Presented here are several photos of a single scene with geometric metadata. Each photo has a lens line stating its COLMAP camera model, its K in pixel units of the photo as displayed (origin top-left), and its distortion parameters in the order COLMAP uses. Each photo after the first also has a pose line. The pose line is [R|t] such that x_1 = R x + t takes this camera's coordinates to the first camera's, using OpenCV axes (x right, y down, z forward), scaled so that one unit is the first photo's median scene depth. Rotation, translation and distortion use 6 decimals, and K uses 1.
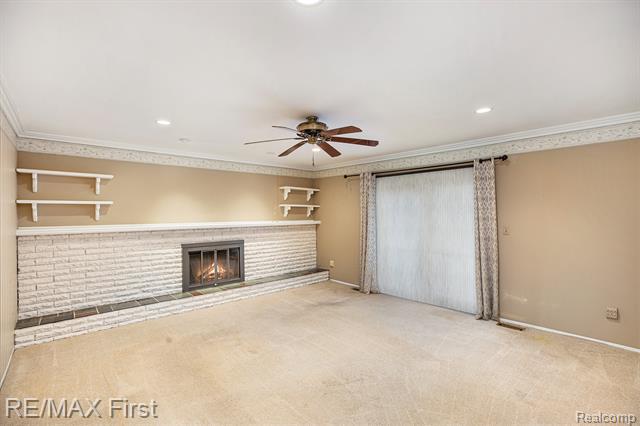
lens RADIAL K [[295.4, 0, 324.9], [0, 295.4, 211.8], [0, 0, 1]] dist [-0.029330, -0.001097]
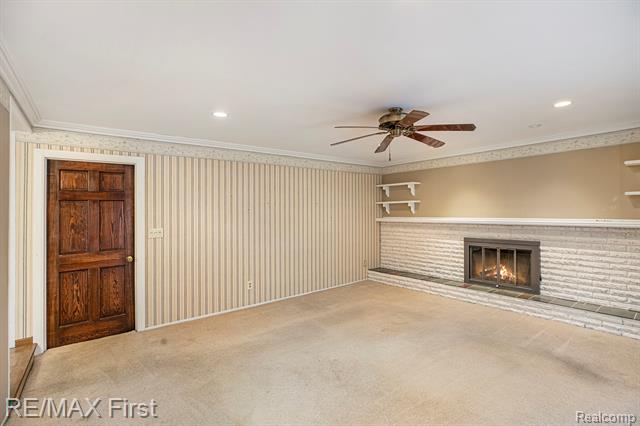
lens RADIAL K [[295.4, 0, 325.3], [0, 295.4, 210.9], [0, 0, 1]] dist [-0.029330, -0.001097]
pose [[-0.063522, 0.007135, -0.997955, 0.613309], [0.017914, 0.999821, 0.006008, -0.001698], [0.997820, -0.017496, -0.063639, 0.566227]]
